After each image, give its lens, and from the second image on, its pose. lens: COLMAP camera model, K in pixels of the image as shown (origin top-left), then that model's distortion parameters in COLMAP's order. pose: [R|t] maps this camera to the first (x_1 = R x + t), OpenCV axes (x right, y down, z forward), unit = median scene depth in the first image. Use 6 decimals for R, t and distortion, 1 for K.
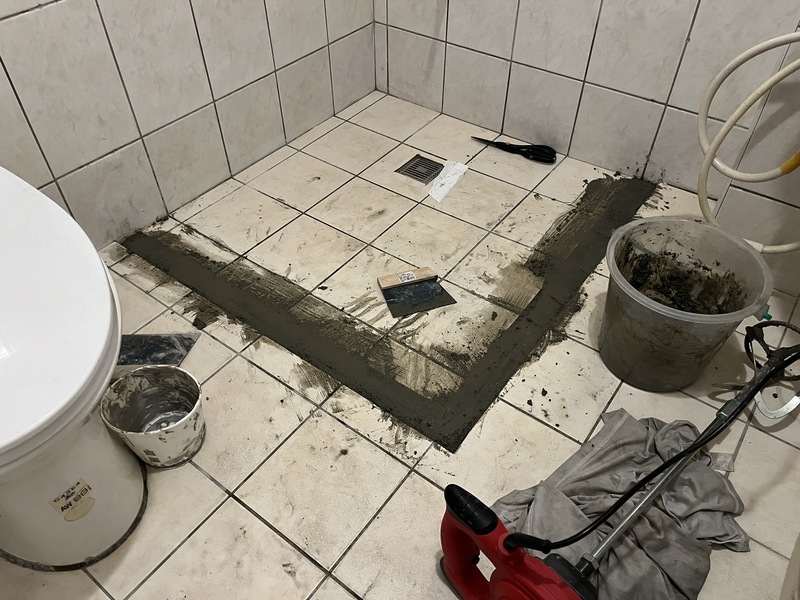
lens RADIAL K [[614.2, 0, 399.5], [0, 614.2, 299.2], [0, 0, 1]] dist [0.061175, -0.093625]
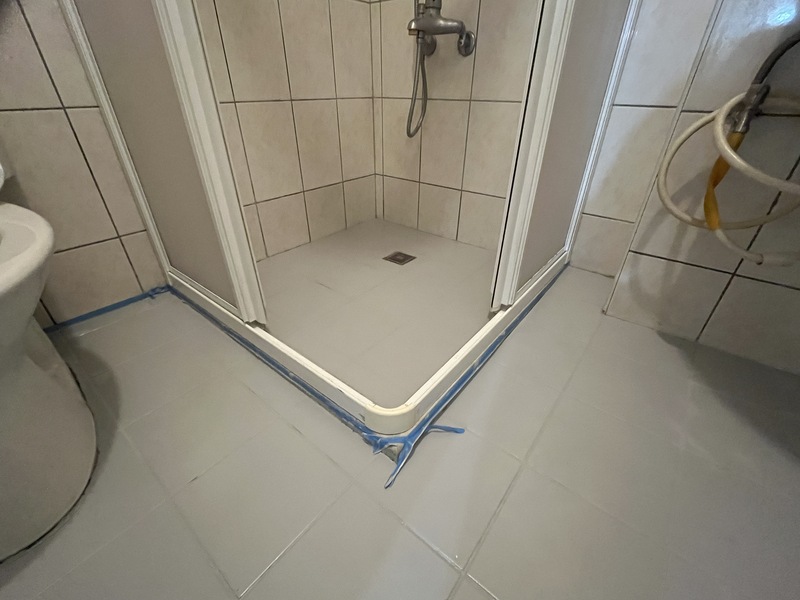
lens RADIAL K [[346.8, 0, 399.2], [0, 346.8, 303.9], [0, 0, 1]] dist [-0.017058, 0.000869]
pose [[0.999152, 0.029413, -0.028809, 0.064490], [-0.034991, 0.975383, -0.217724, 0.073700], [0.021696, 0.218548, 0.975585, 0.253493]]
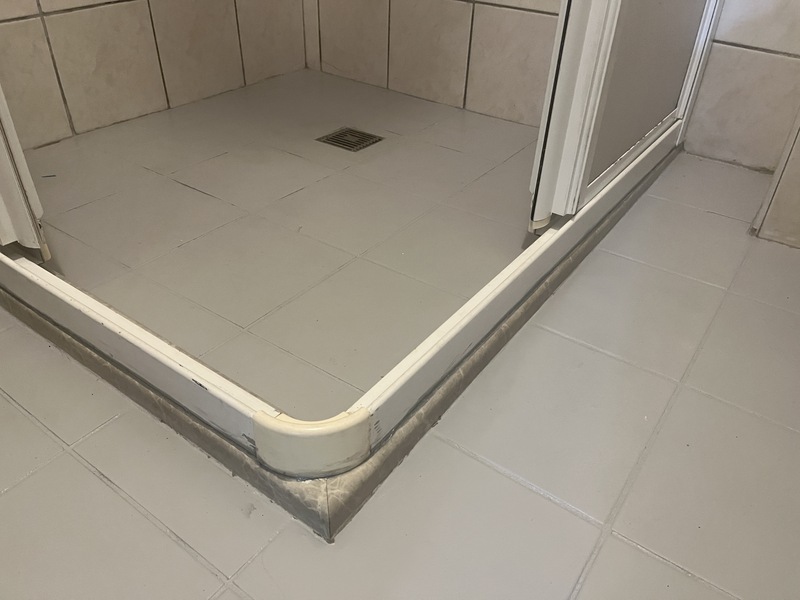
lens RADIAL K [[614.2, 0, 404.8], [0, 614.2, 301.6], [0, 0, 1]] dist [0.061175, -0.093625]
pose [[0.999230, 0.019062, 0.034295, 0.082583], [-0.013466, 0.987576, -0.156562, 0.093388], [-0.036854, 0.155980, 0.987072, 0.340565]]
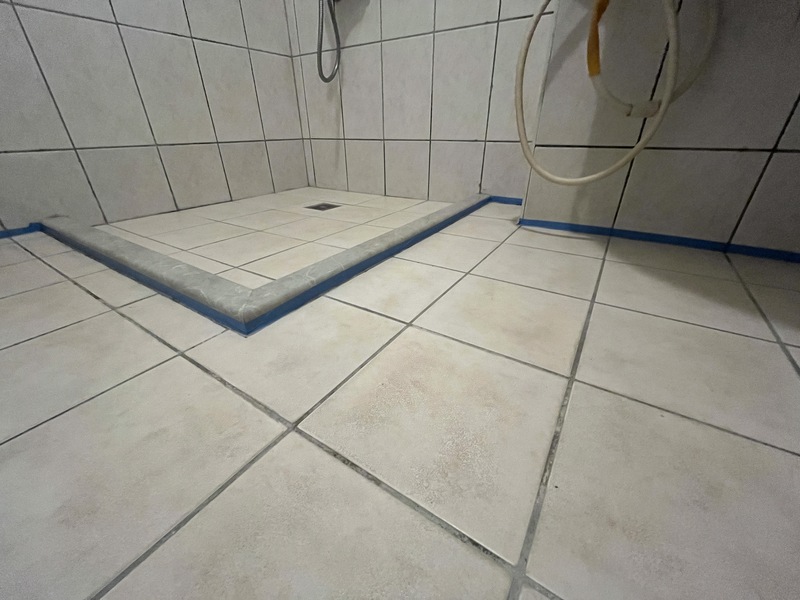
lens RADIAL K [[323.6, 0, 399.6], [0, 323.6, 301.0], [0, 0, 1]] dist [-0.006086, 0.000807]
pose [[0.998266, -0.032007, 0.049402, 0.175981], [0.044651, 0.958614, -0.281186, 0.217701], [-0.038357, 0.282904, 0.958381, 0.381619]]
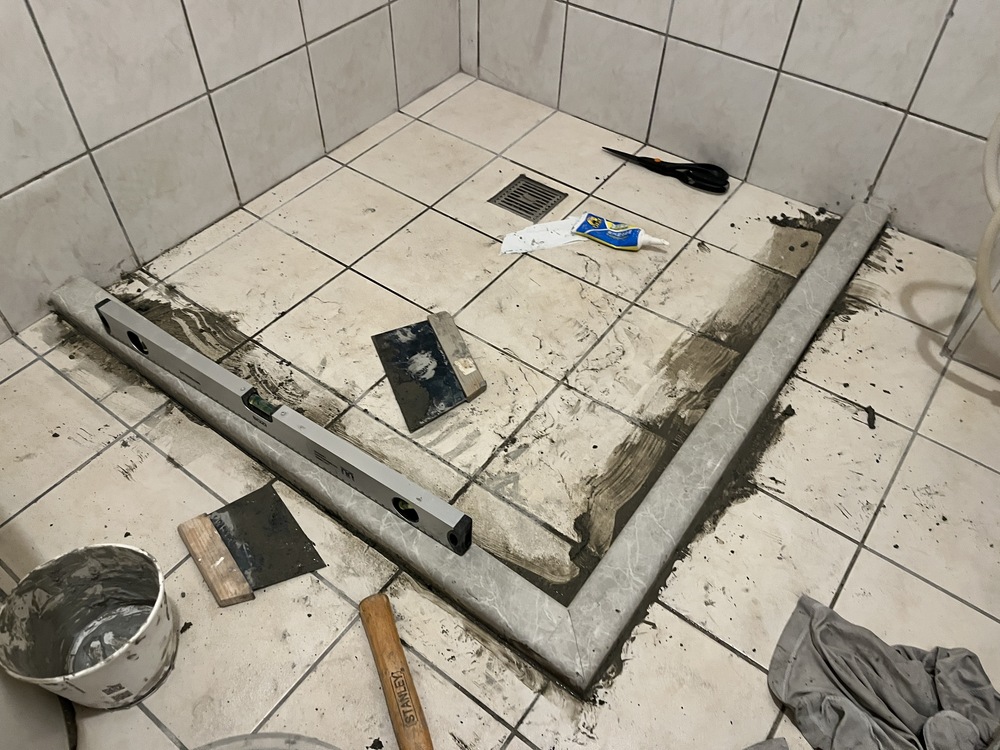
lens RADIAL K [[767.8, 0, 497.5], [0, 767.8, 367.7], [0, 0, 1]] dist [0.061175, -0.093625]
pose [[0.999792, 0.013563, 0.015252, -0.007803], [-0.014455, 0.998095, 0.059980, -0.082837], [-0.014409, -0.060188, 0.998083, 0.167503]]
